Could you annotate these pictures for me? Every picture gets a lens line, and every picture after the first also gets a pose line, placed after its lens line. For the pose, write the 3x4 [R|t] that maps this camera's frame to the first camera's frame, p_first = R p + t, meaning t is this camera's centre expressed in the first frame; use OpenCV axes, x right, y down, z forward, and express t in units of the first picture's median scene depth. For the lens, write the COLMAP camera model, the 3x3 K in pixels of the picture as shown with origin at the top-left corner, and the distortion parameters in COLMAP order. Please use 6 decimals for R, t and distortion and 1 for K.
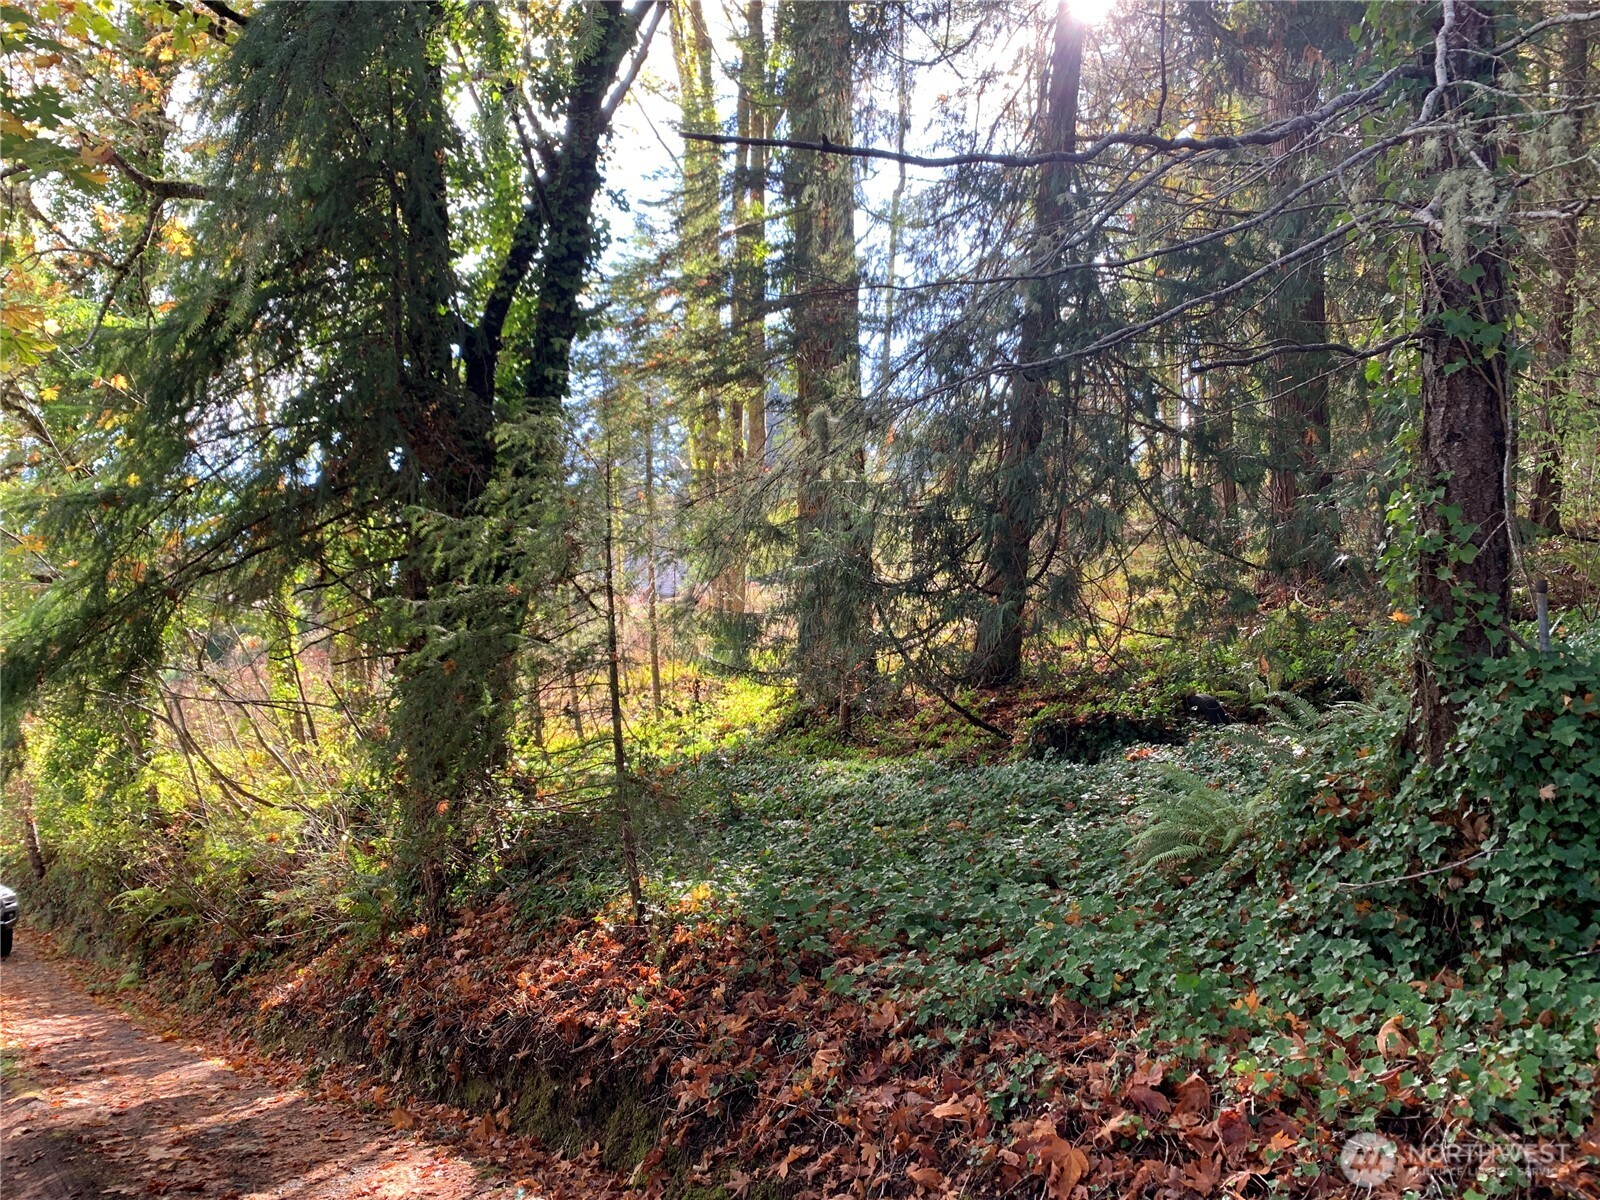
lens RADIAL K [[1220.3, 0, 798.2], [0, 1220.3, 597.9], [0, 0, 1]] dist [0.020715, -0.010801]
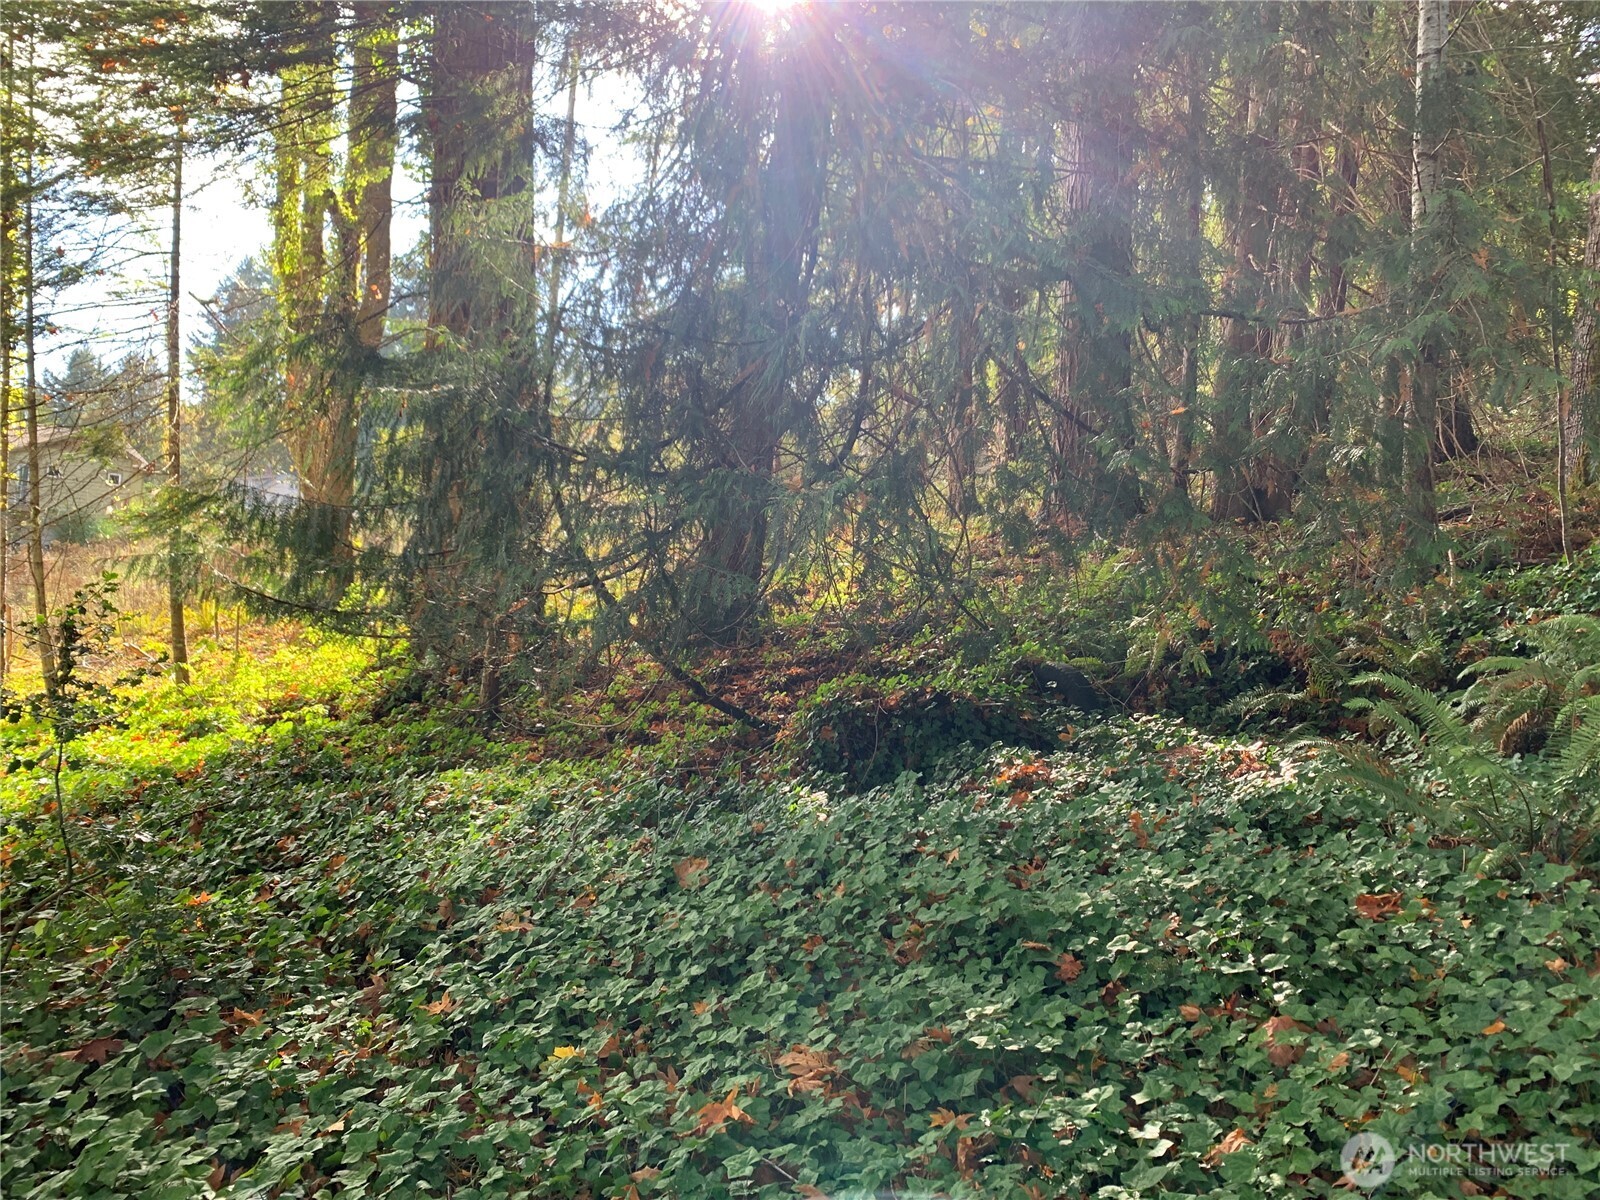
lens RADIAL K [[1220.3, 0, 798.2], [0, 1220.3, 597.9], [0, 0, 1]] dist [0.020715, -0.010801]
pose [[0.960860, 0.029486, 0.275462, 0.017673], [-0.041478, 0.998424, 0.037811, 0.025186], [-0.273913, -0.047757, 0.960568, 0.400905]]
